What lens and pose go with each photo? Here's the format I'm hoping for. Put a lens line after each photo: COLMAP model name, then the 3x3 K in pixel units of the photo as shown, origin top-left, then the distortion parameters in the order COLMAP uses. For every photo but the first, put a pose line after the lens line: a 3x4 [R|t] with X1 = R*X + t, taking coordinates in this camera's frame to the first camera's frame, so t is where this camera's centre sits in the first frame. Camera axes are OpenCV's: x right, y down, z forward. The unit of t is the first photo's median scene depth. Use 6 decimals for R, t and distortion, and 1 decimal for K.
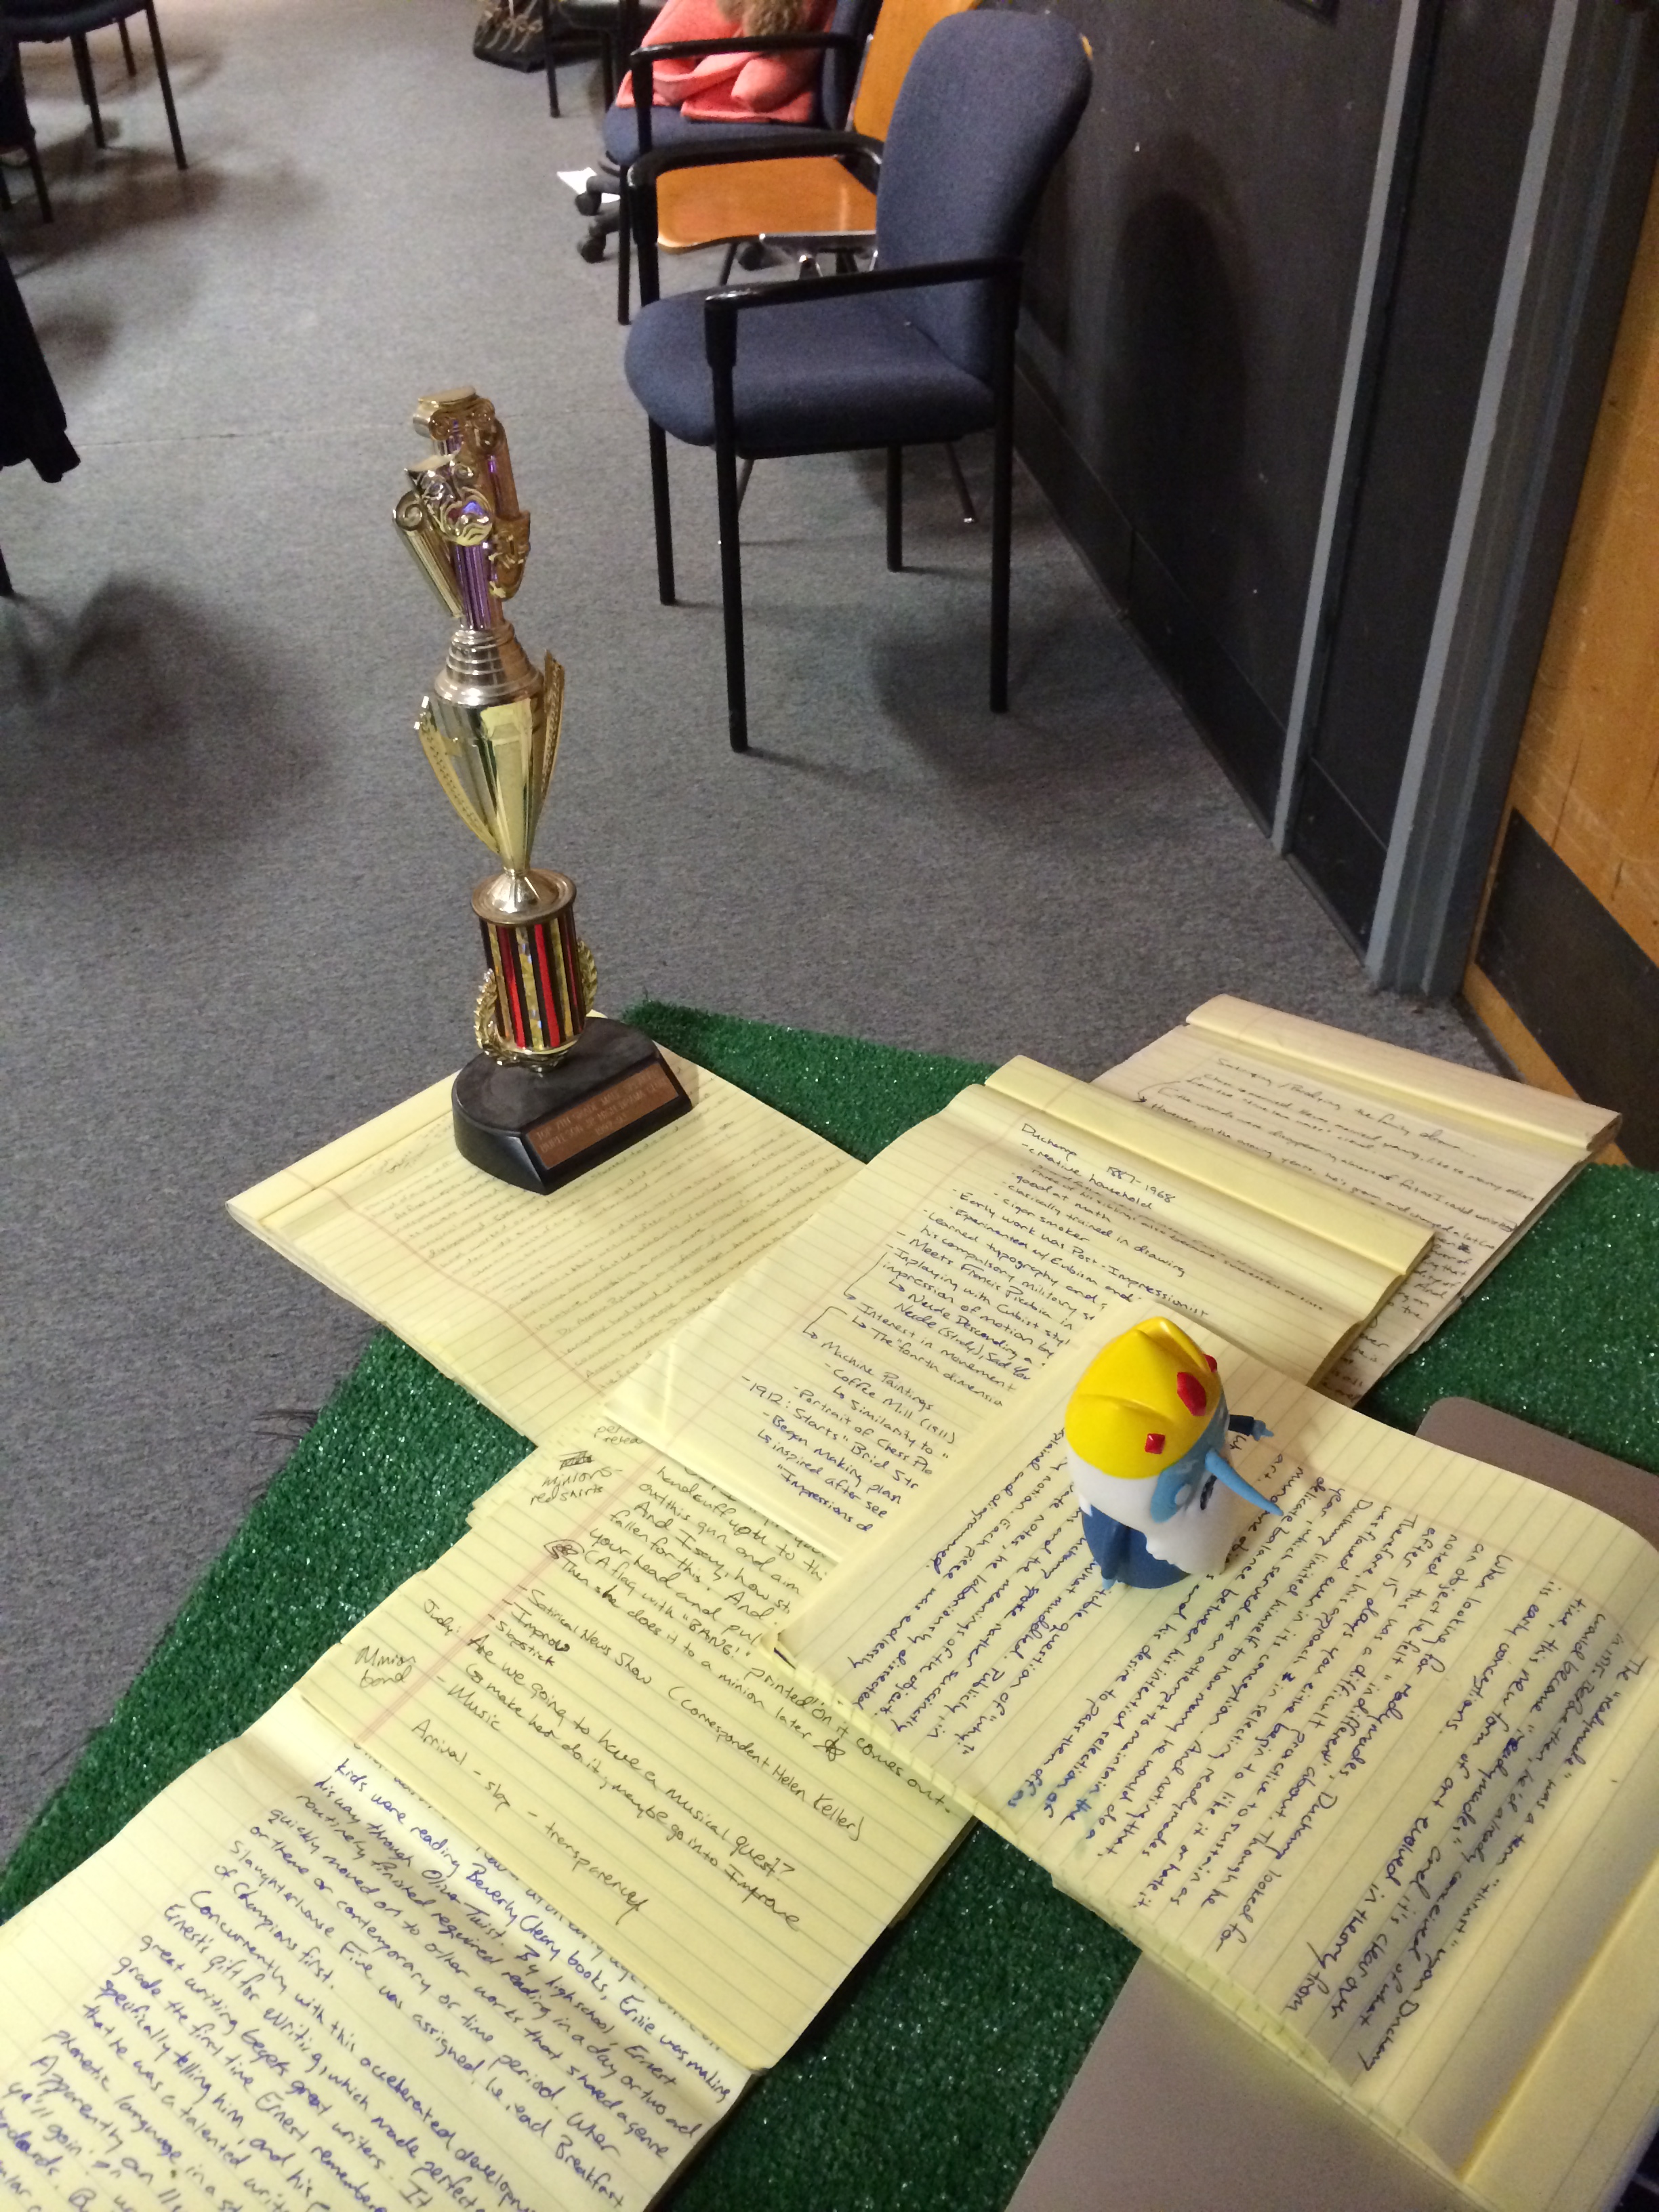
lens RADIAL K [[1894.0, 0, 829.5], [0, 1894.0, 1106.0], [0, 0, 1]] dist [0.085387, -0.115996]
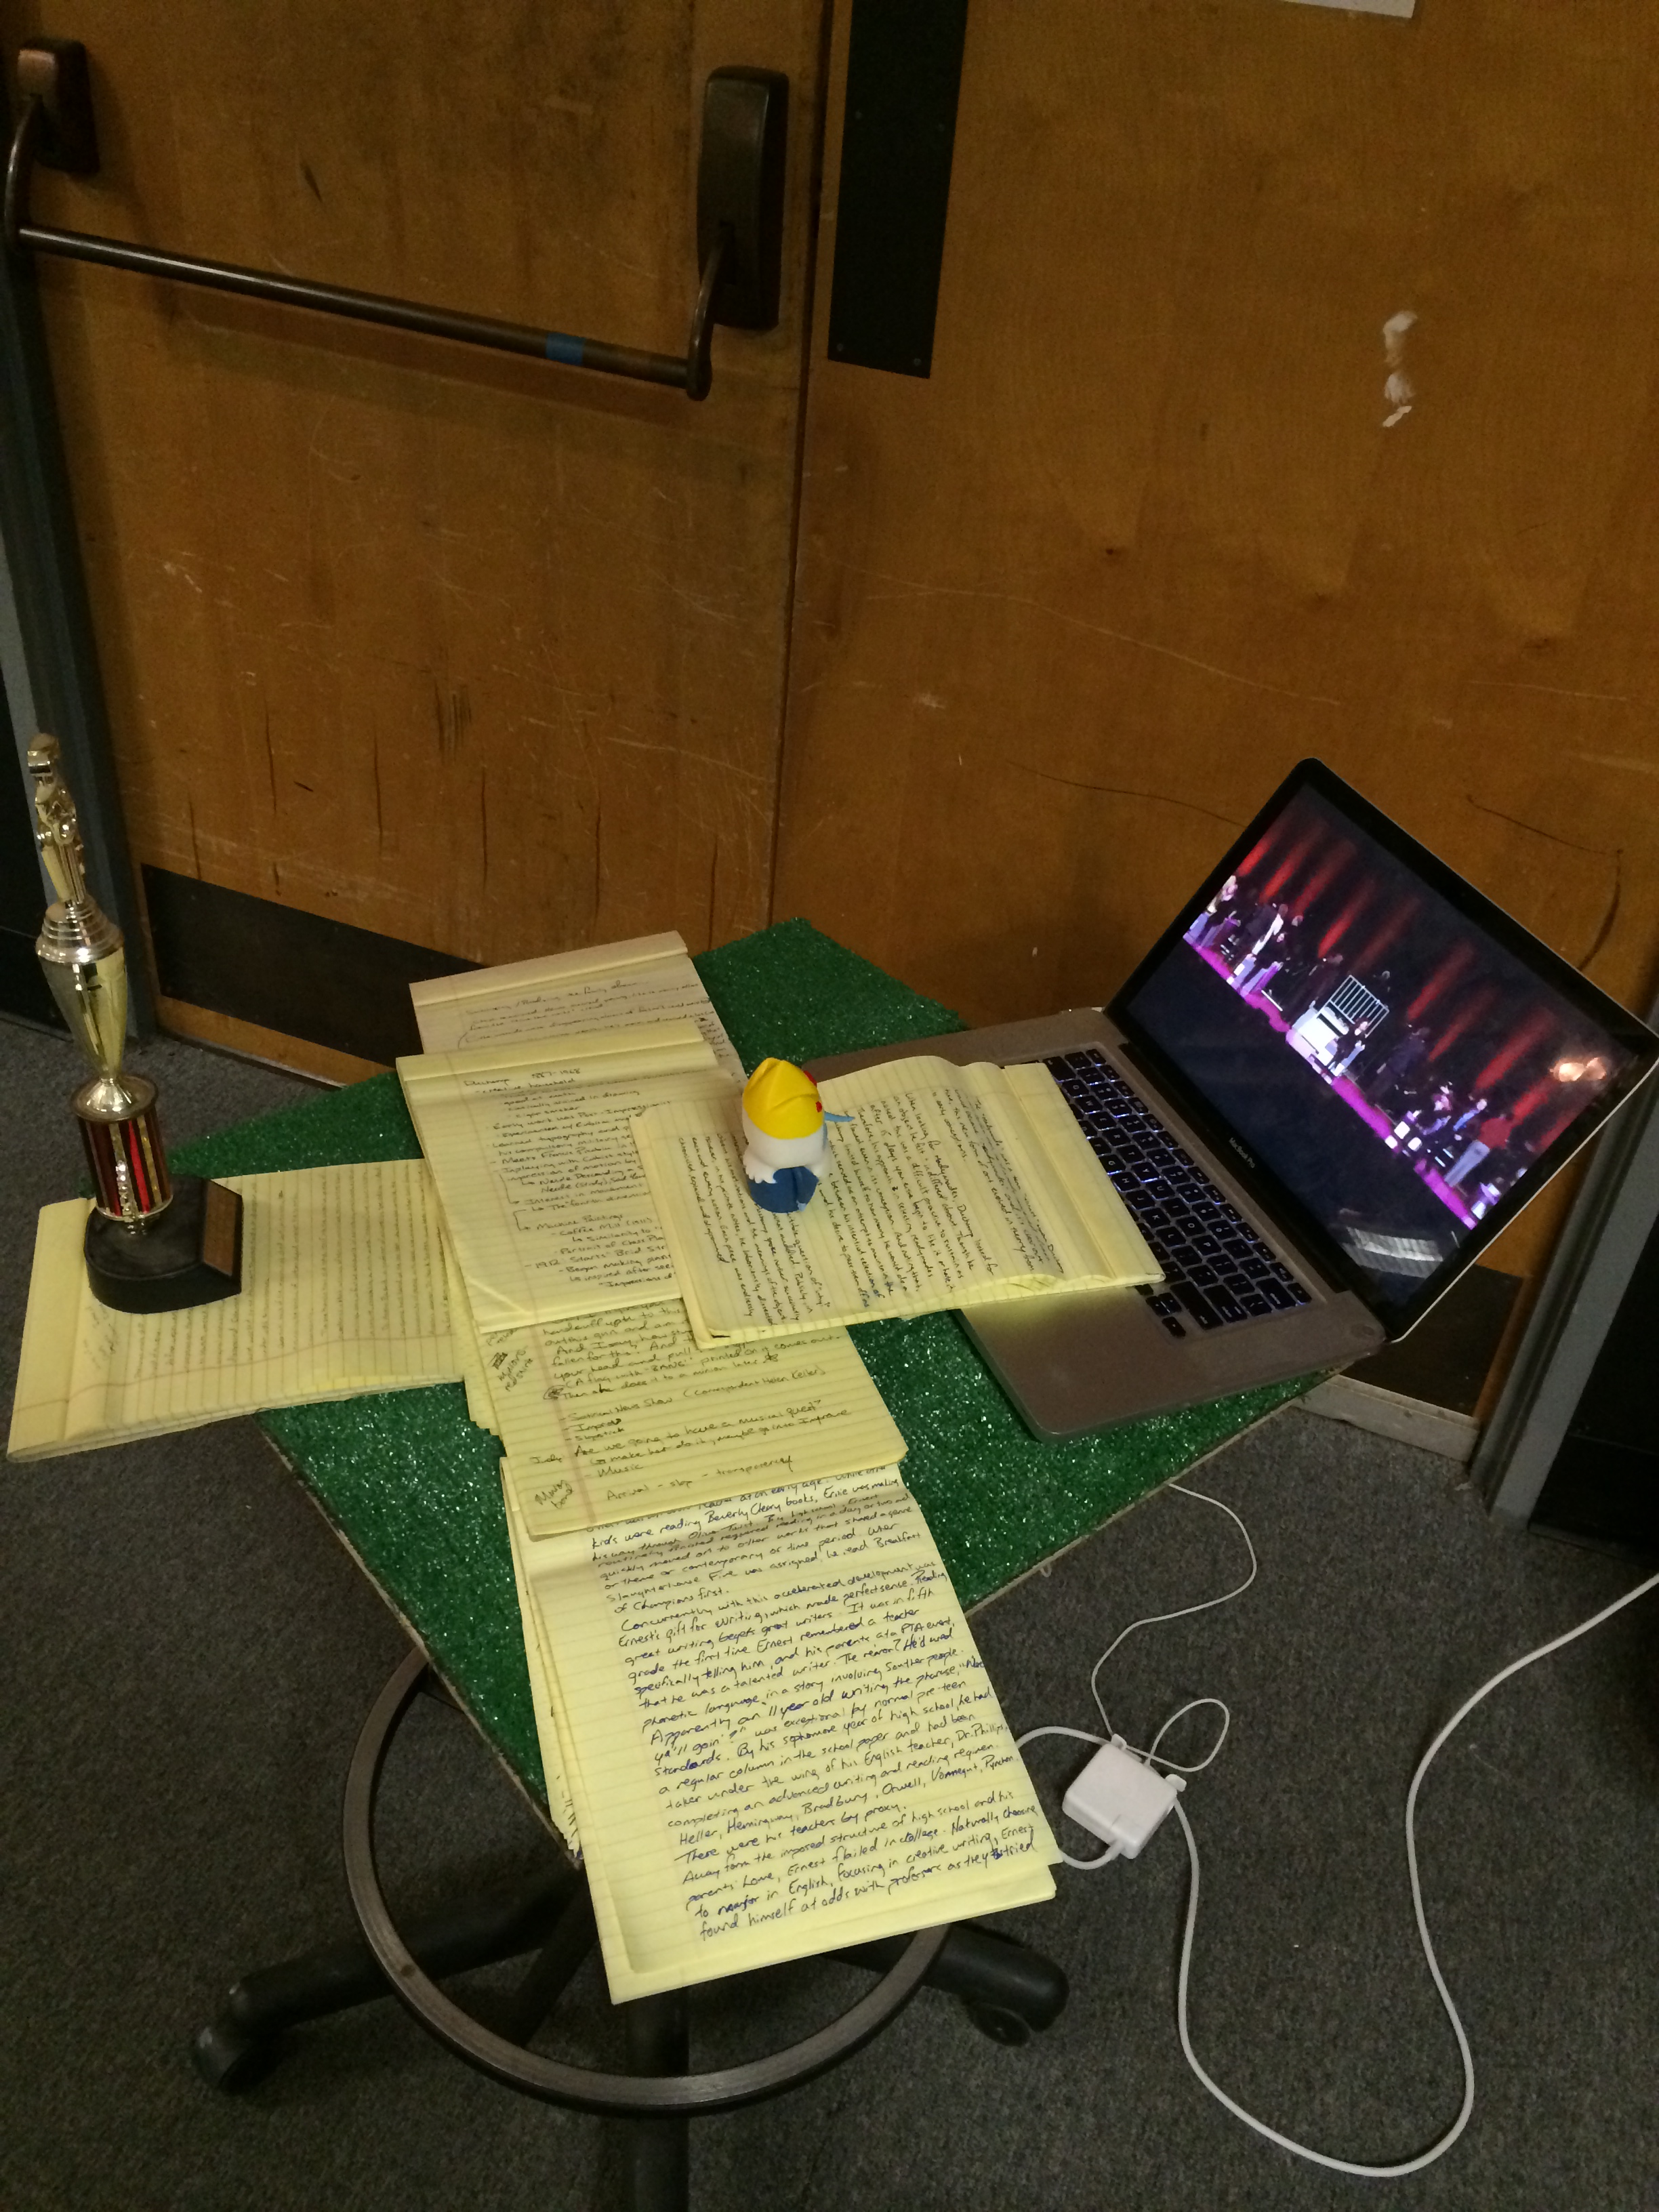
lens RADIAL K [[1894.0, 0, 829.5], [0, 1894.0, 1106.0], [0, 0, 1]] dist [0.085387, -0.115996]
pose [[0.527915, -0.447168, 0.722043, -1.126808], [0.466137, 0.863227, 0.193793, -0.175462], [-0.709945, 0.234265, 0.664152, -0.249443]]
